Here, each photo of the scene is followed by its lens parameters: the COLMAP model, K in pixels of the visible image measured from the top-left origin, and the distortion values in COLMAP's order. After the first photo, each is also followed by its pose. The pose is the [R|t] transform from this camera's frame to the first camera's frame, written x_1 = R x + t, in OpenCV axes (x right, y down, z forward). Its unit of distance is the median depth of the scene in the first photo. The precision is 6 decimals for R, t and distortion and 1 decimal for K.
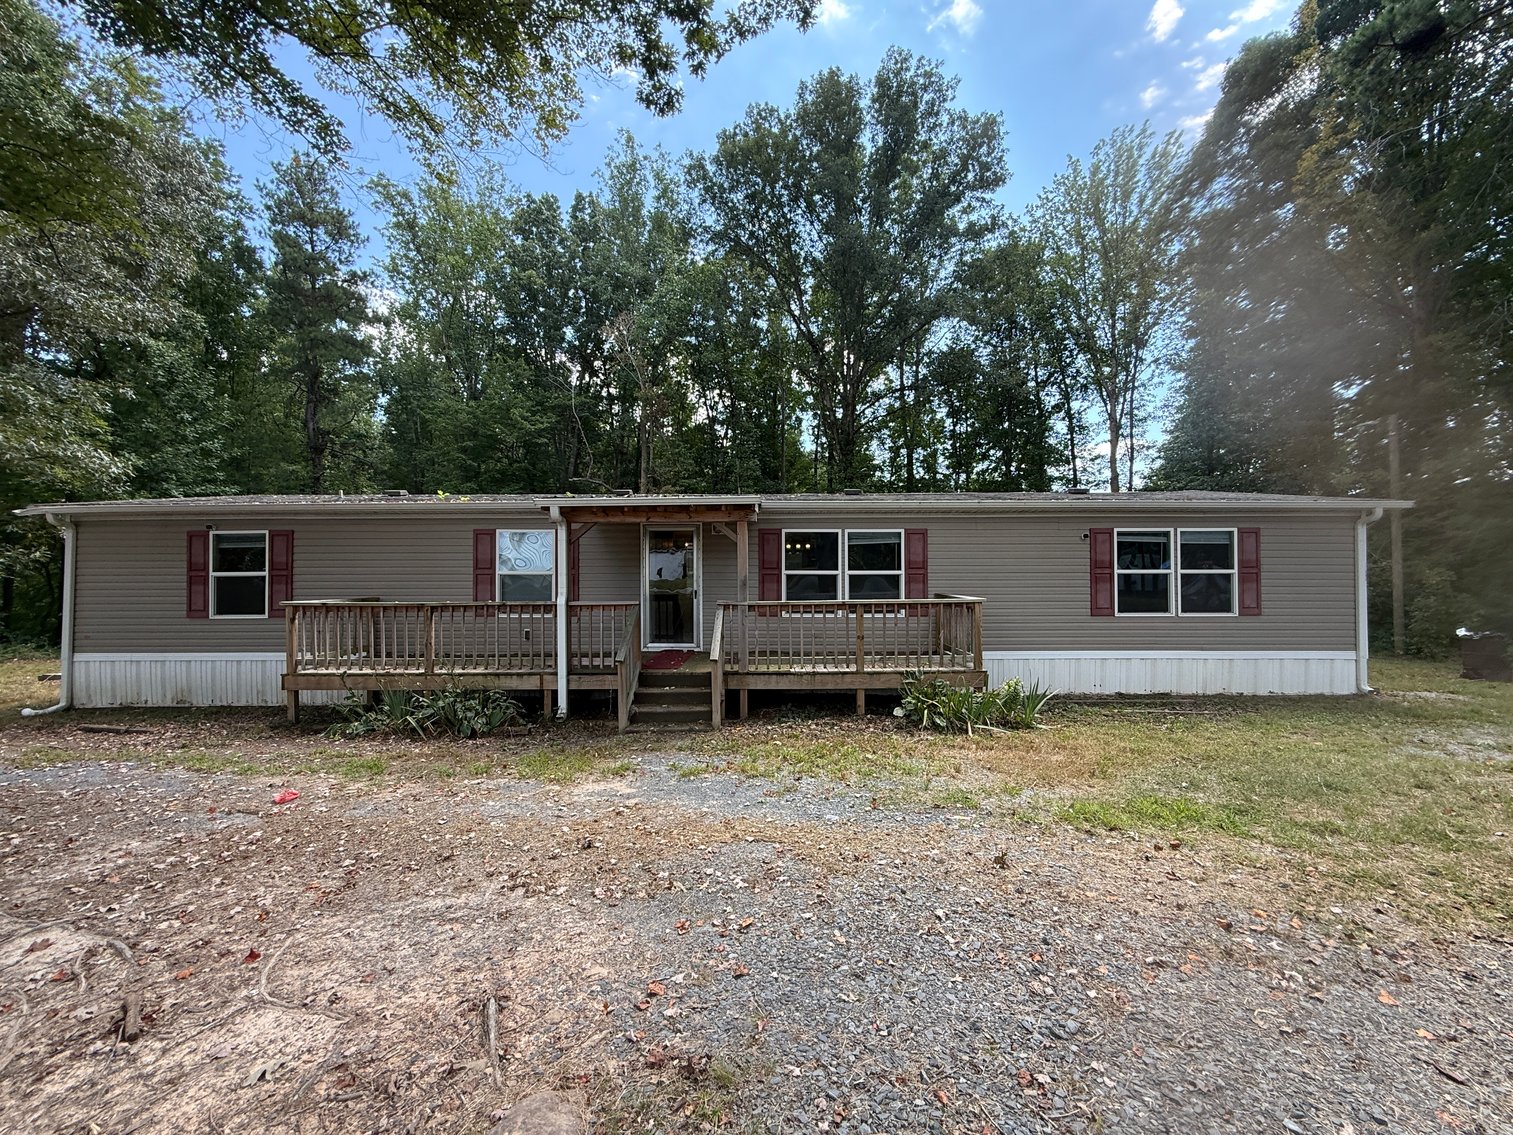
lens RADIAL K [[615.4, 0, 757.2], [0, 615.4, 571.0], [0, 0, 1]] dist [0.000344, 0.000466]
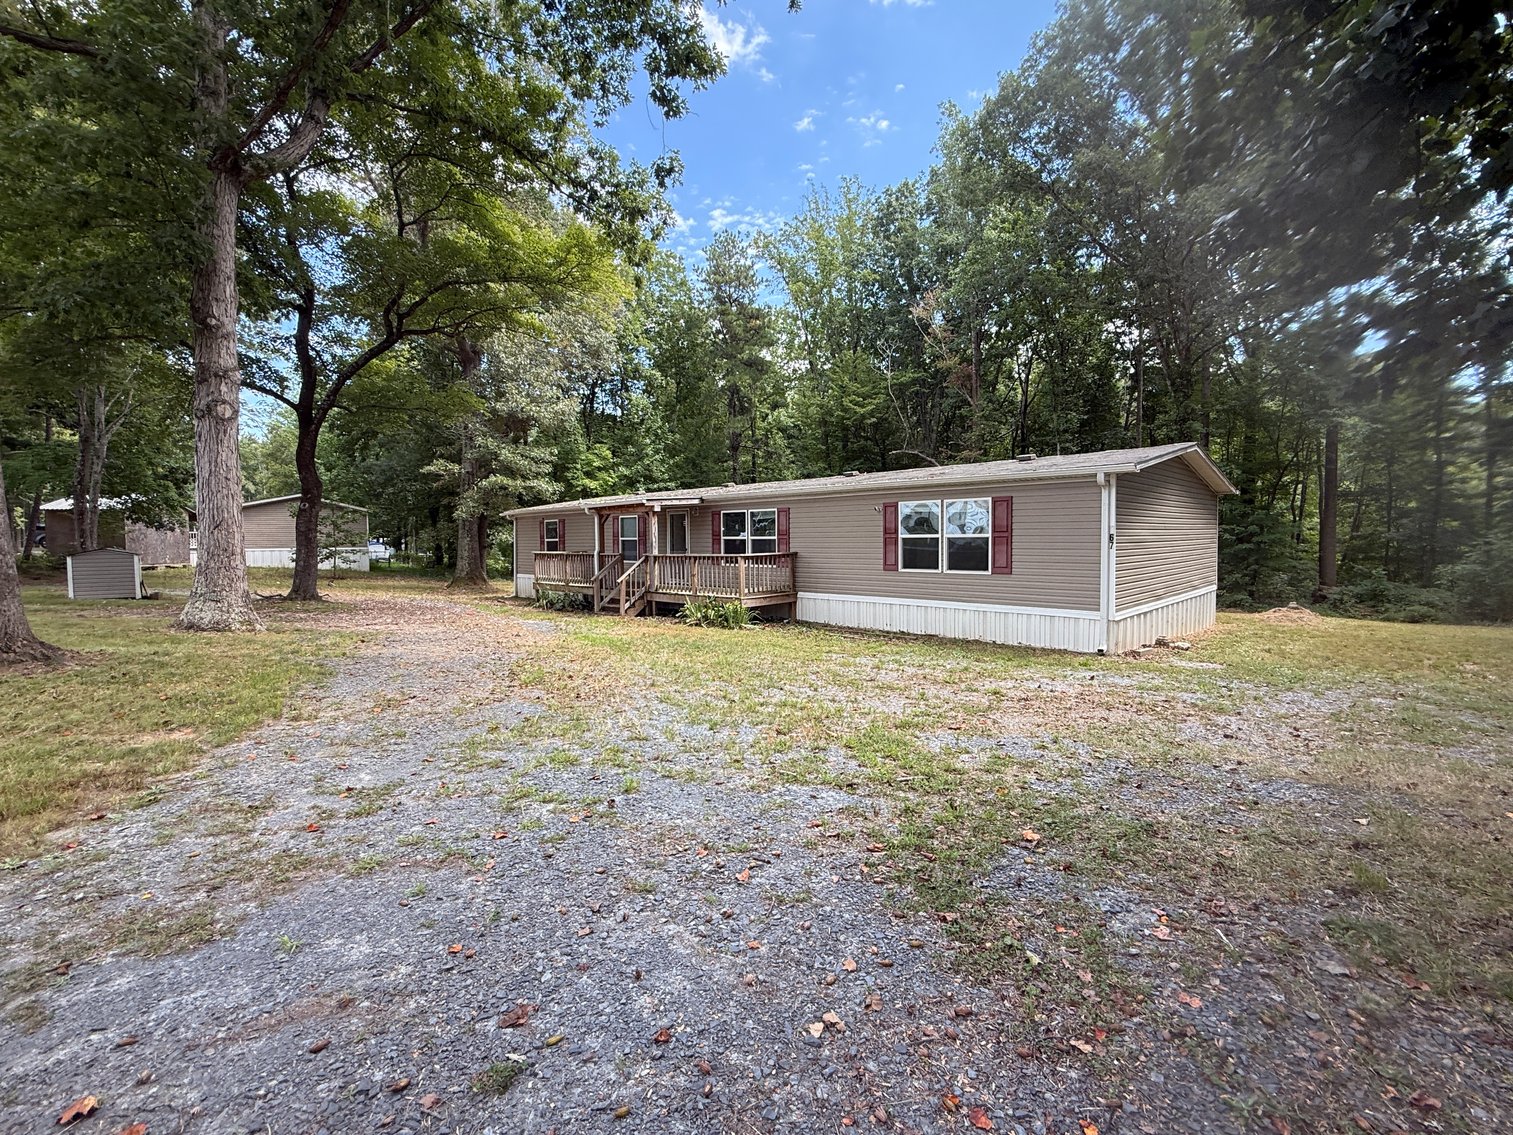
lens RADIAL K [[668.3, 0, 759.1], [0, 668.3, 574.9], [0, 0, 1]] dist [0.000389, 0.000233]
pose [[0.722734, 0.033577, -0.690310, 1.329057], [0.009582, 0.998236, 0.058587, -0.002772], [0.691059, -0.048958, 0.721138, -0.203379]]
